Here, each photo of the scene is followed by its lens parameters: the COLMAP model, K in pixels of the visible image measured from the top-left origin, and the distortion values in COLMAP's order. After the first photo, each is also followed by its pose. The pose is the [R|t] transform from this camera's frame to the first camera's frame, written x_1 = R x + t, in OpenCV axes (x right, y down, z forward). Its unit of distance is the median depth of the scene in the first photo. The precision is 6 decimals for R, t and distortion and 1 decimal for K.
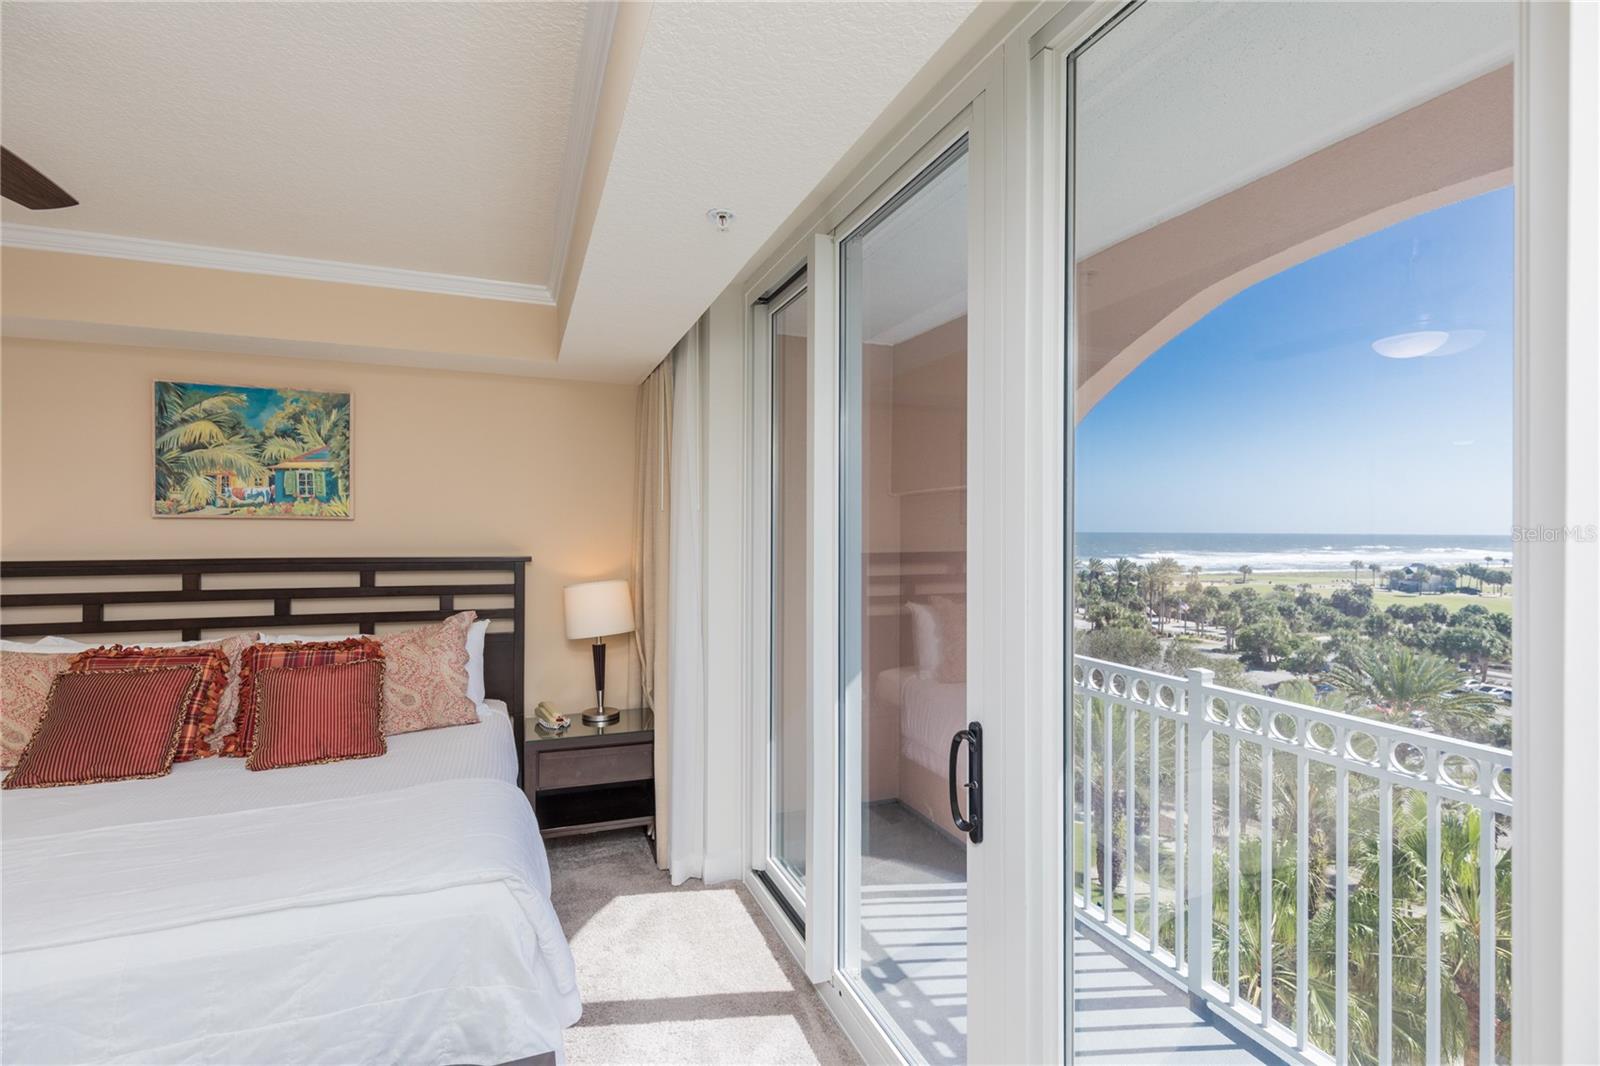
lens RADIAL K [[720.6, 0, 801.4], [0, 720.6, 526.3], [0, 0, 1]] dist [-0.000003, -0.000530]
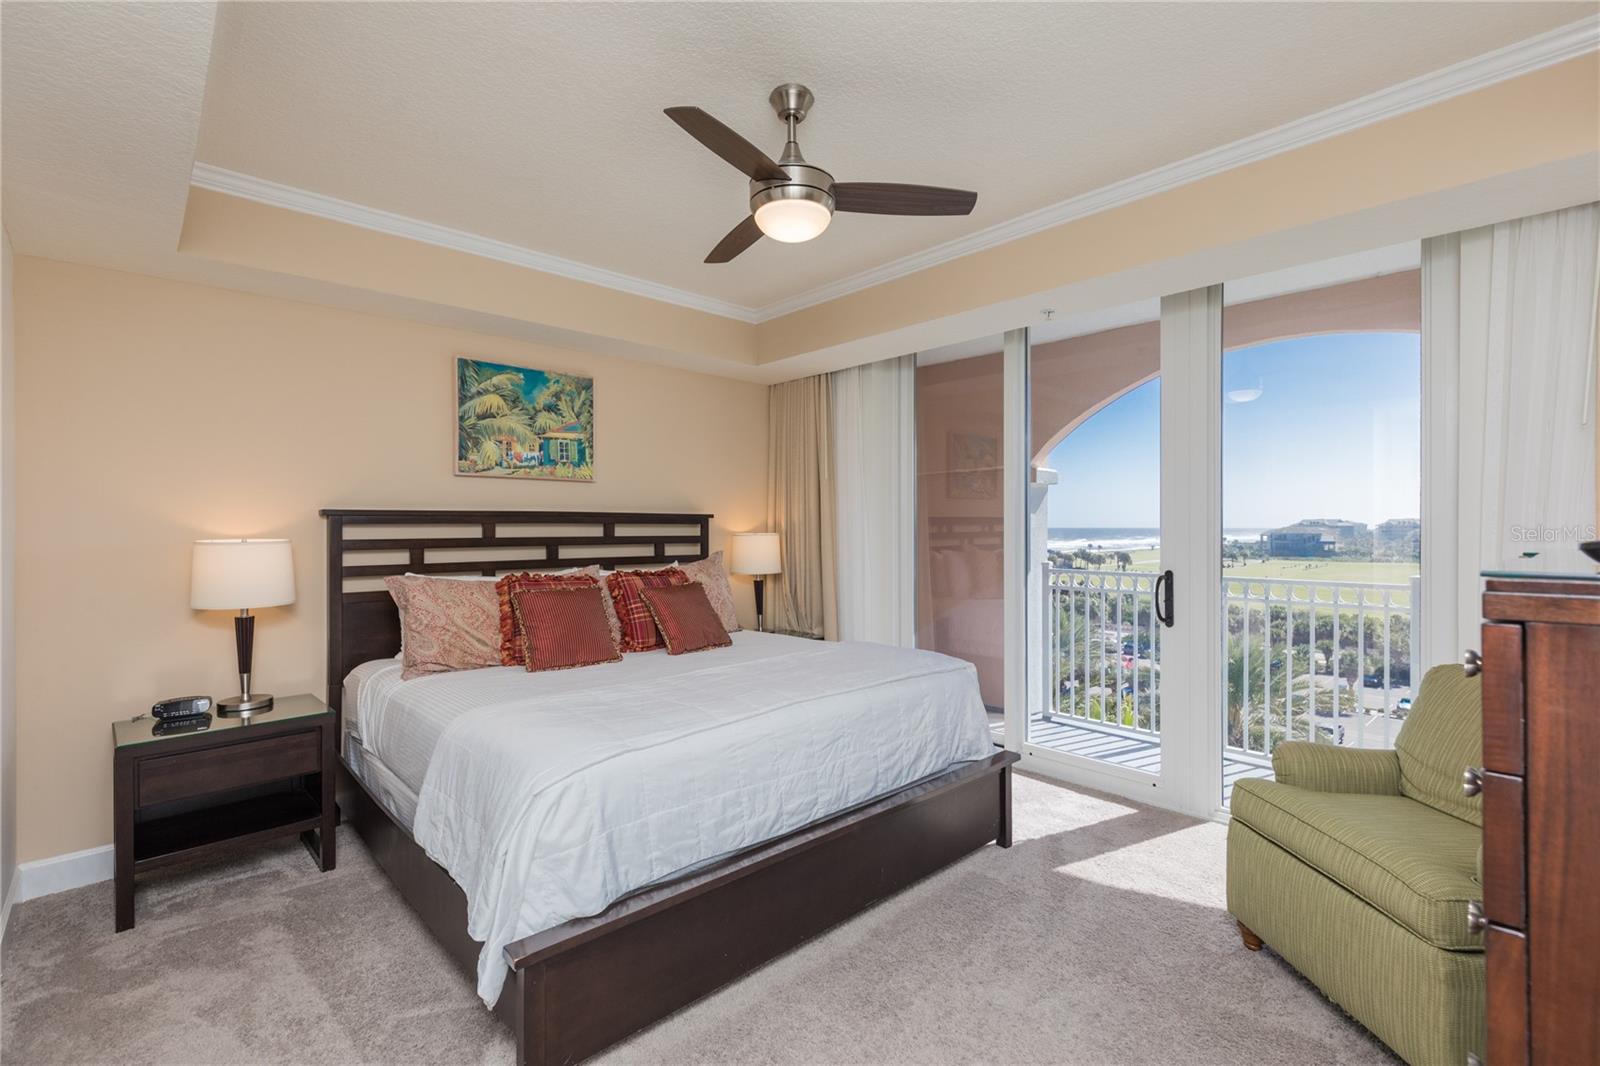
lens RADIAL K [[720.6, 0, 801.4], [0, 720.6, 526.3], [0, 0, 1]] dist [-0.000003, -0.000530]
pose [[0.924188, -0.005802, 0.381893, -0.797564], [0.004778, 0.999982, 0.003629, 0.066293], [-0.381907, -0.001529, 0.924199, -0.276004]]
